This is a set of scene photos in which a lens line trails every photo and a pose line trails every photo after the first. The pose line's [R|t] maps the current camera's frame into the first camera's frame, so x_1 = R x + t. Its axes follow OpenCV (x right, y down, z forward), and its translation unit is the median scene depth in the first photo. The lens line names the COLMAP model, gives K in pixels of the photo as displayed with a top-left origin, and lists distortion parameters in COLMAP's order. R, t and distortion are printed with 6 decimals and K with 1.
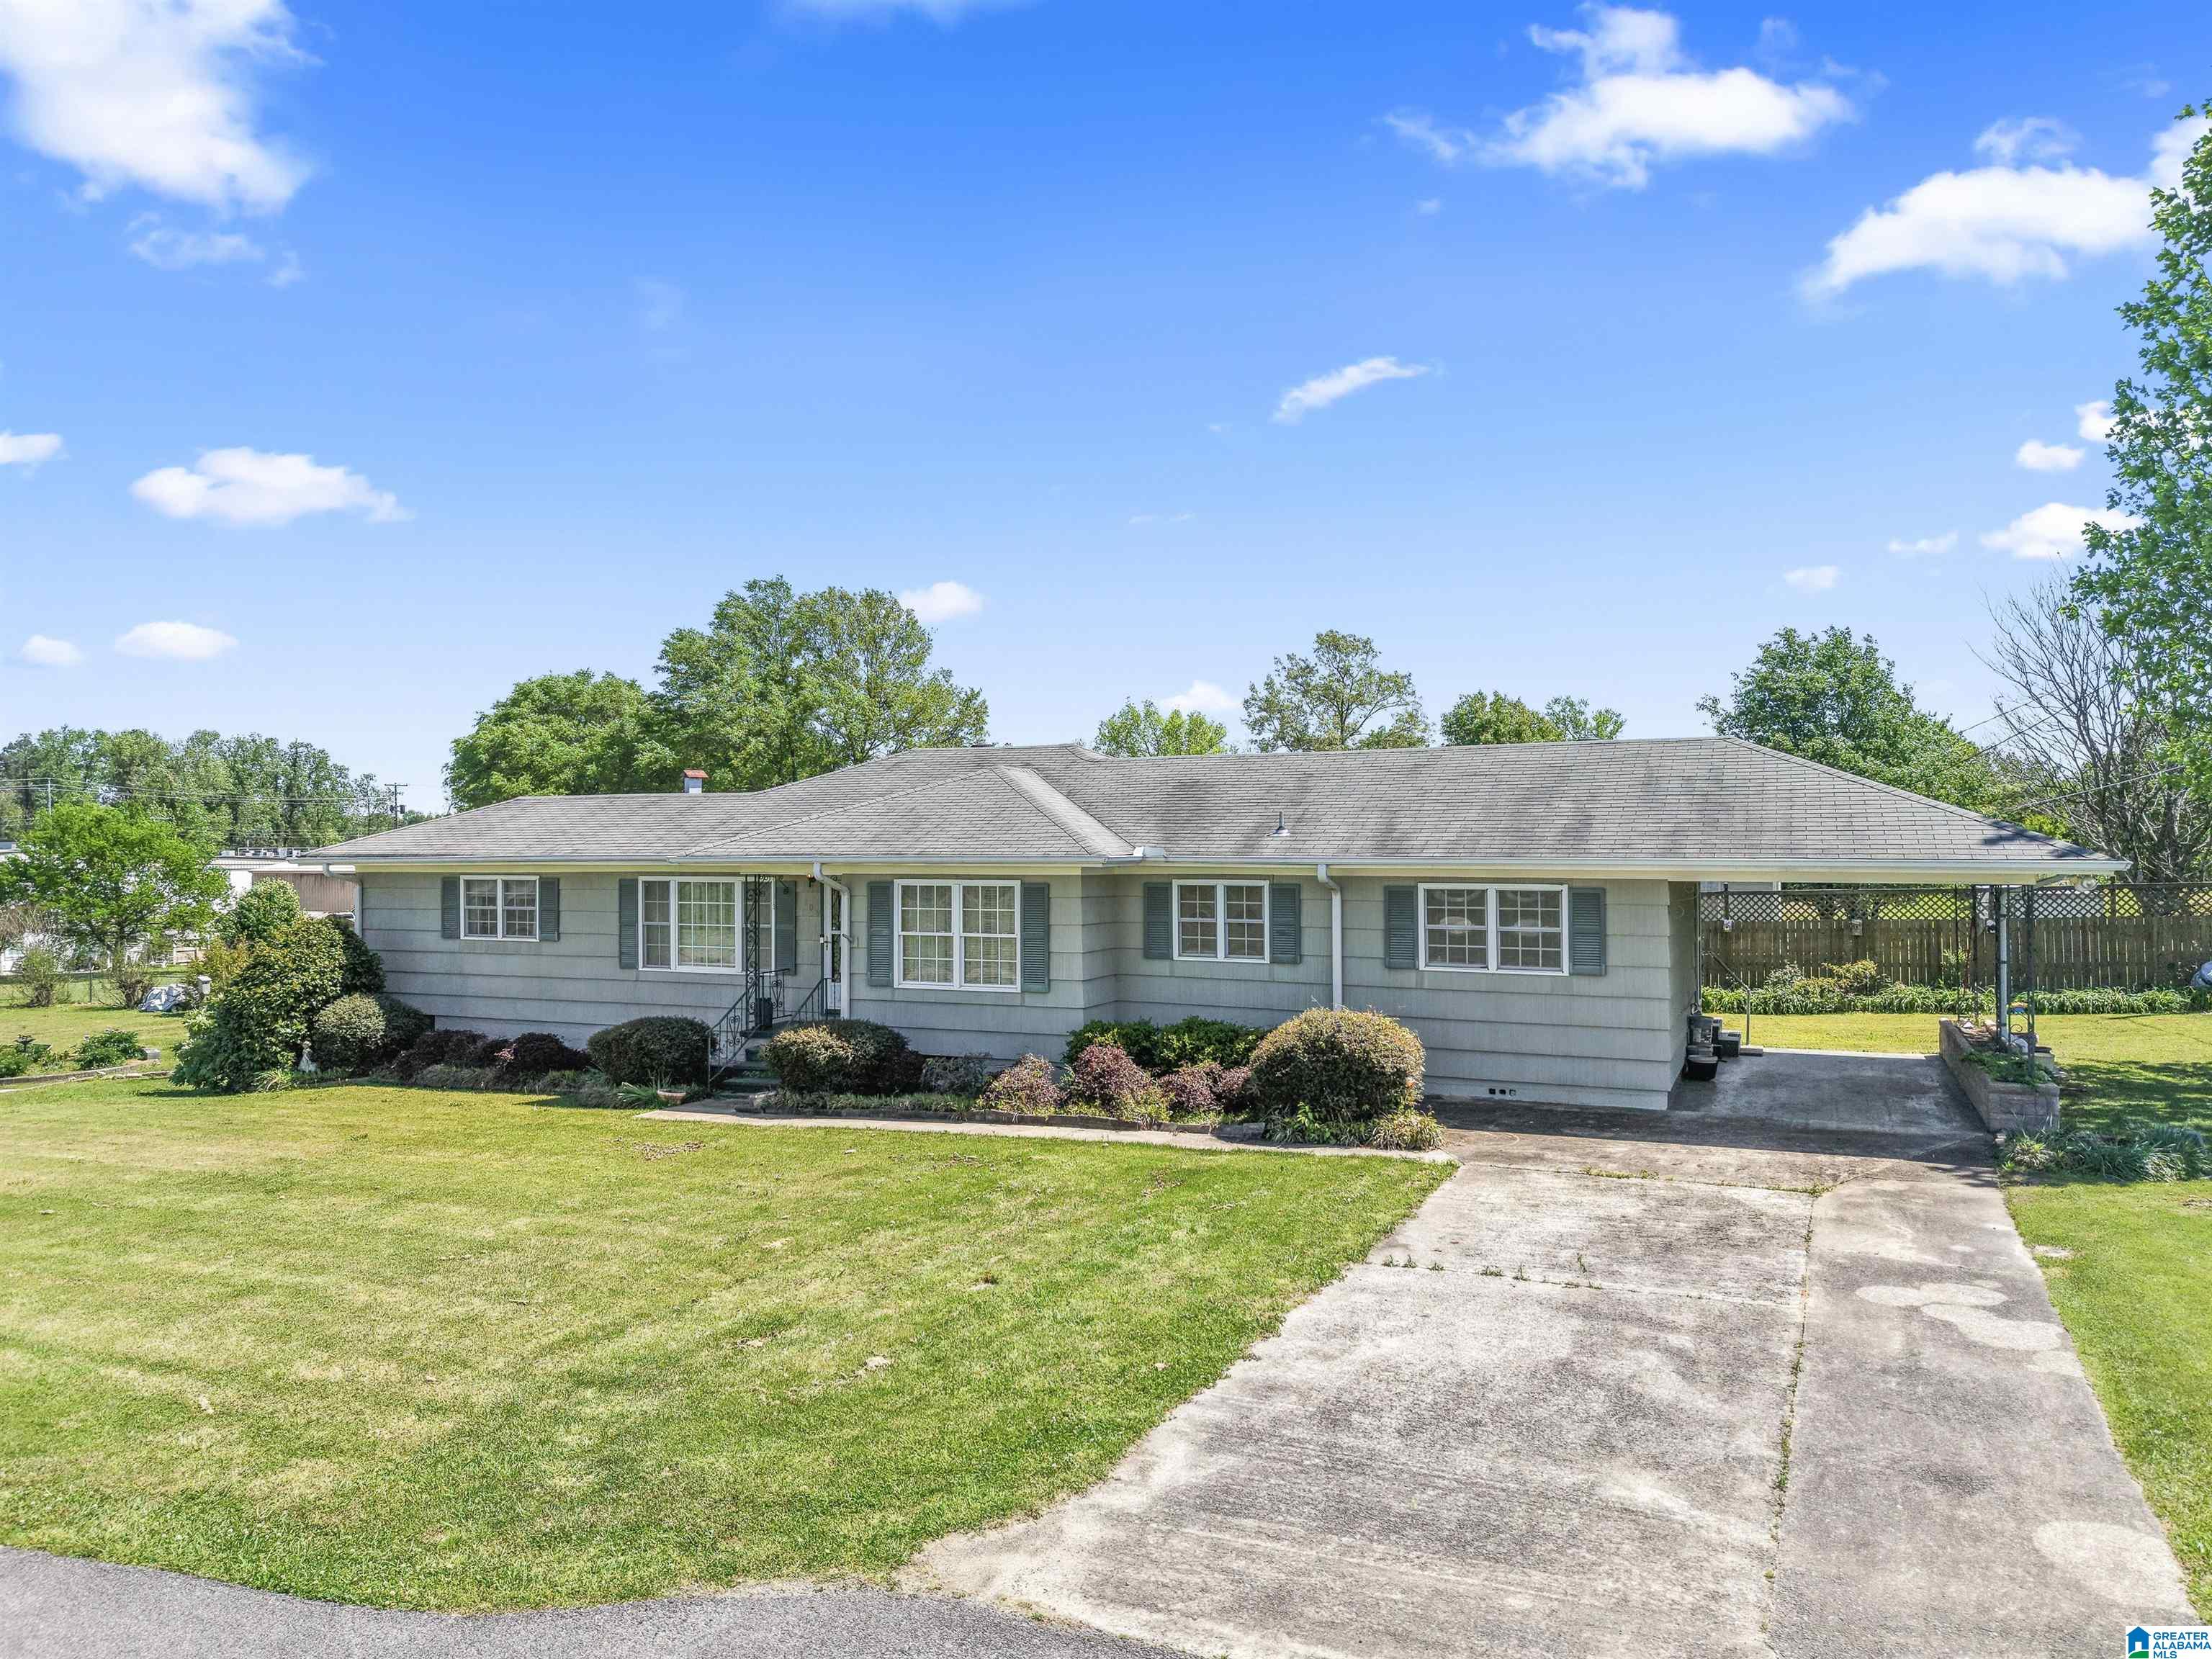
lens RADIAL K [[1531.9, 0, 1063.0], [0, 1531.9, 824.7], [0, 0, 1]] dist [0.011645, -0.008329]
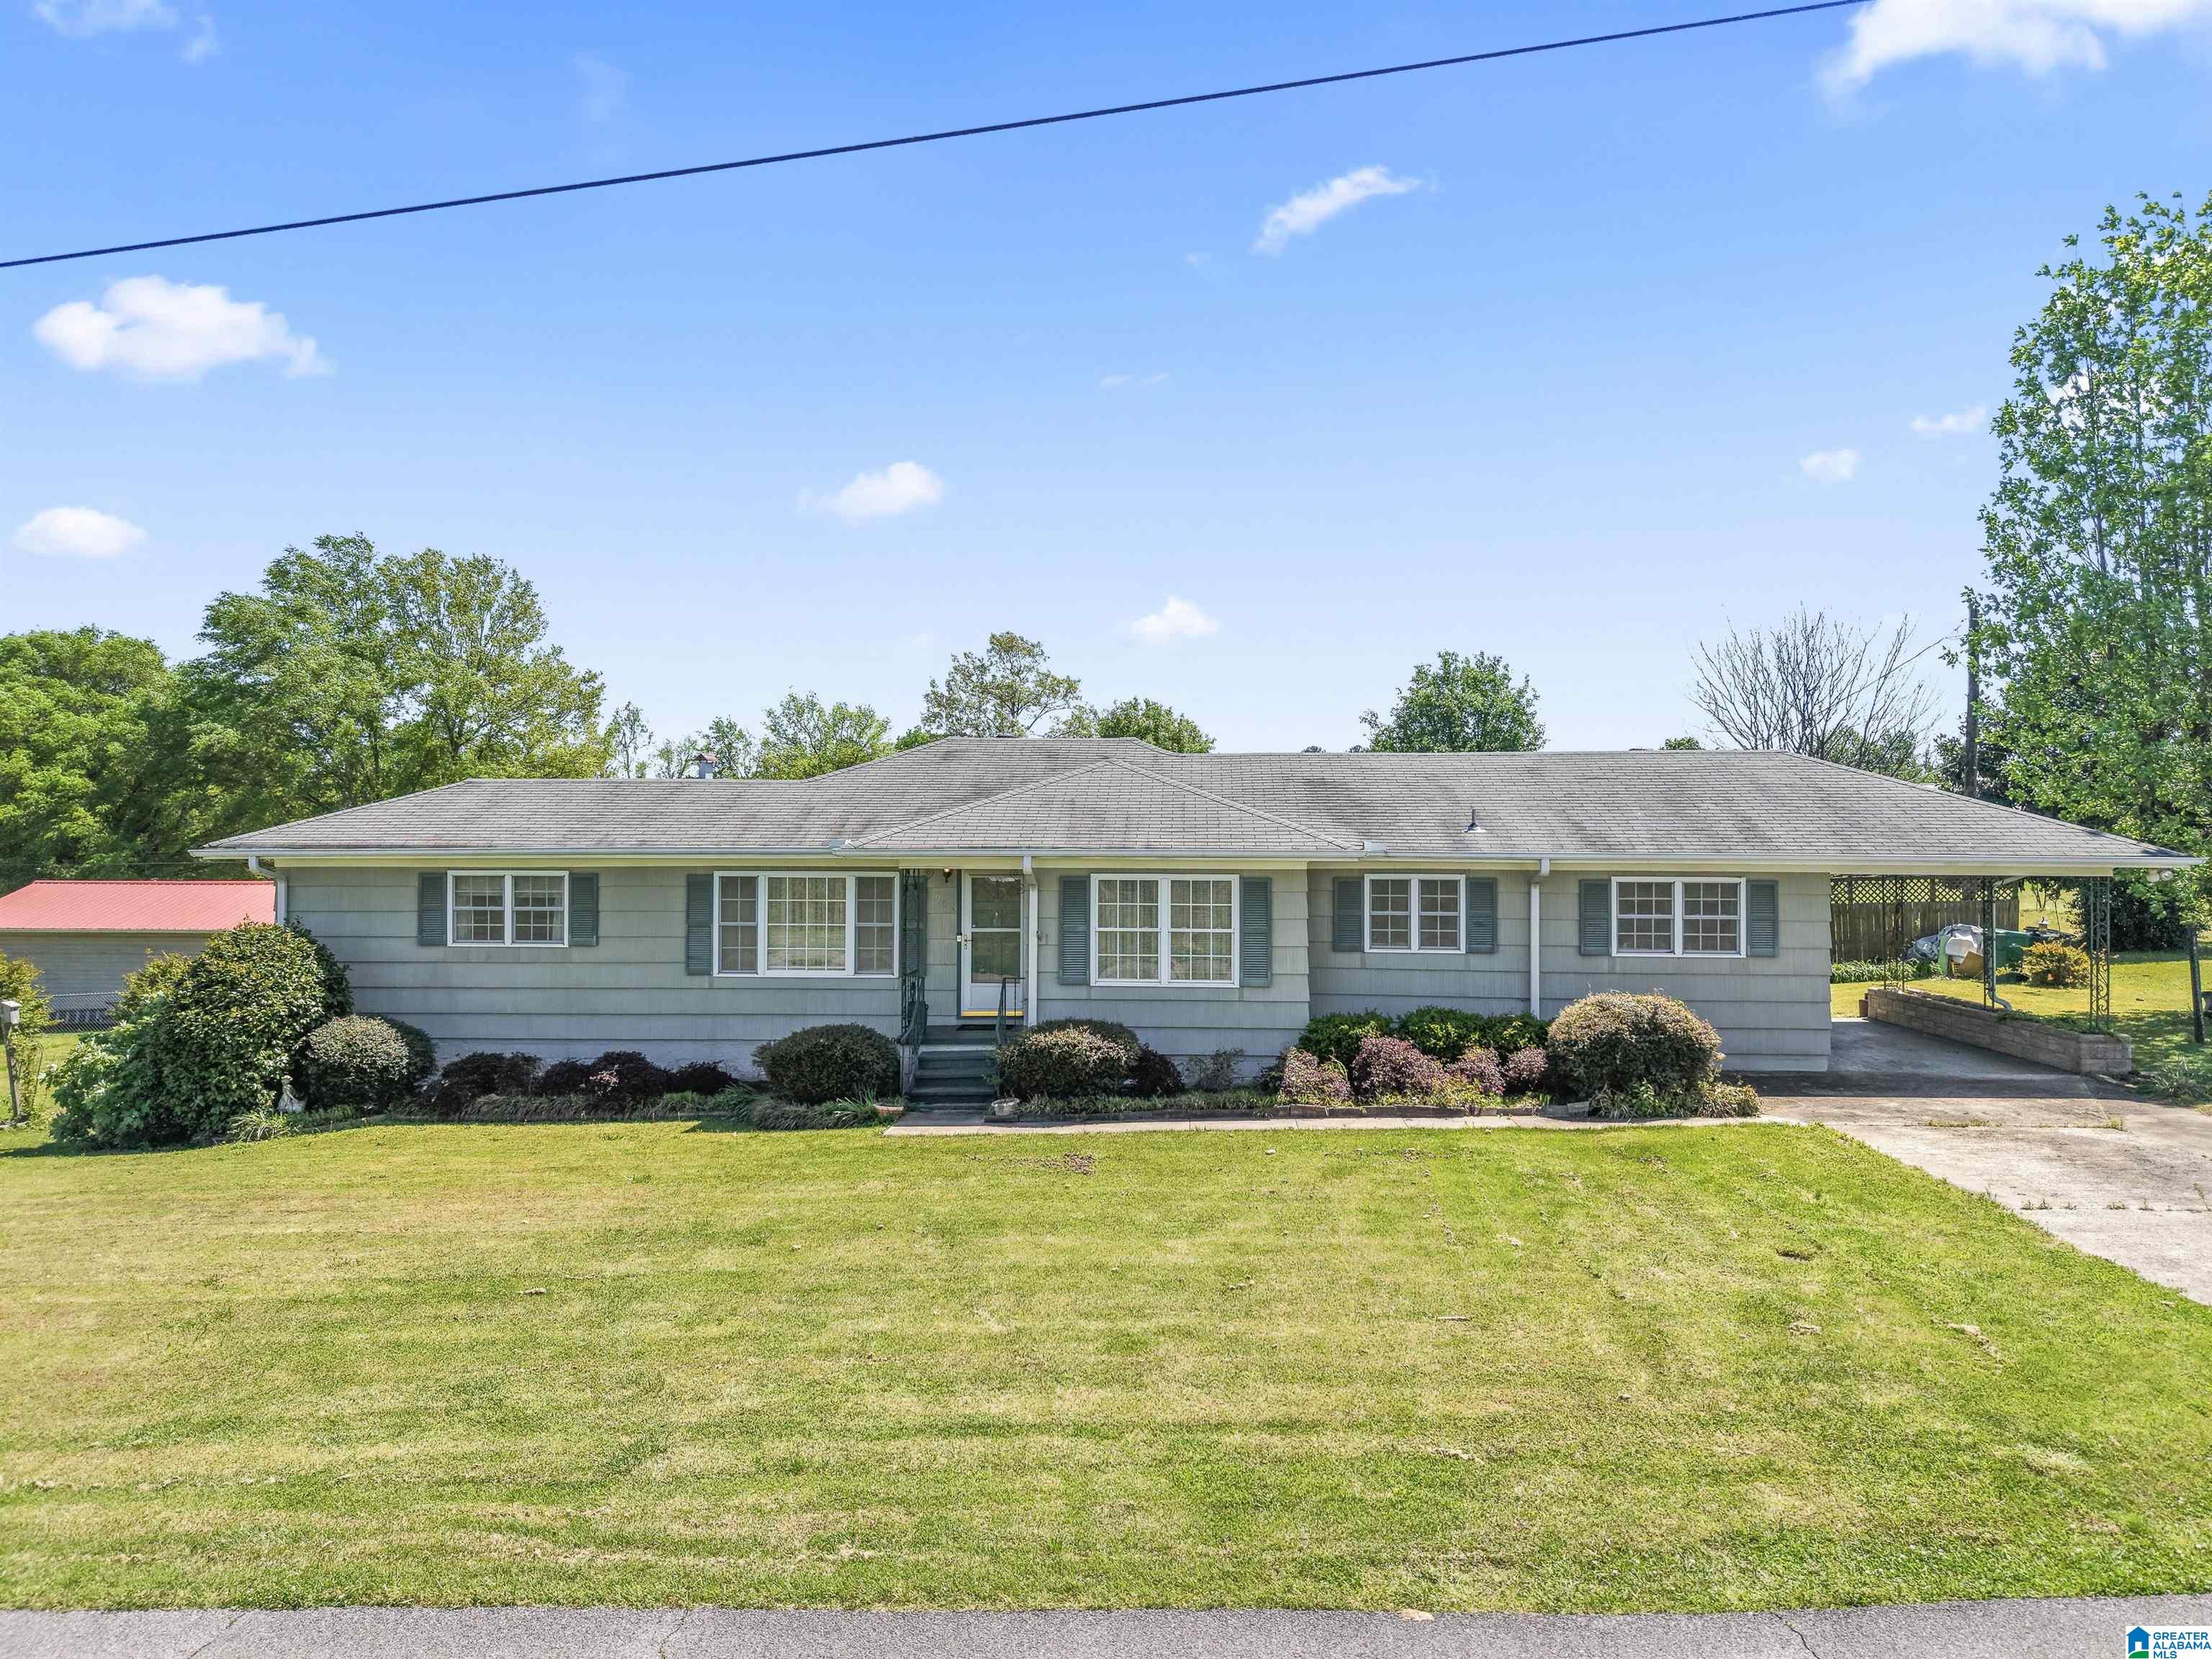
lens RADIAL K [[1531.9, 0, 1092.9], [0, 1531.9, 817.7], [0, 0, 1]] dist [0.011645, -0.008329]
pose [[0.930481, 0.012304, 0.366134, -0.462378], [-0.011212, 0.999924, -0.005111, 0.005109], [-0.366169, 0.000650, 0.930548, 0.102840]]
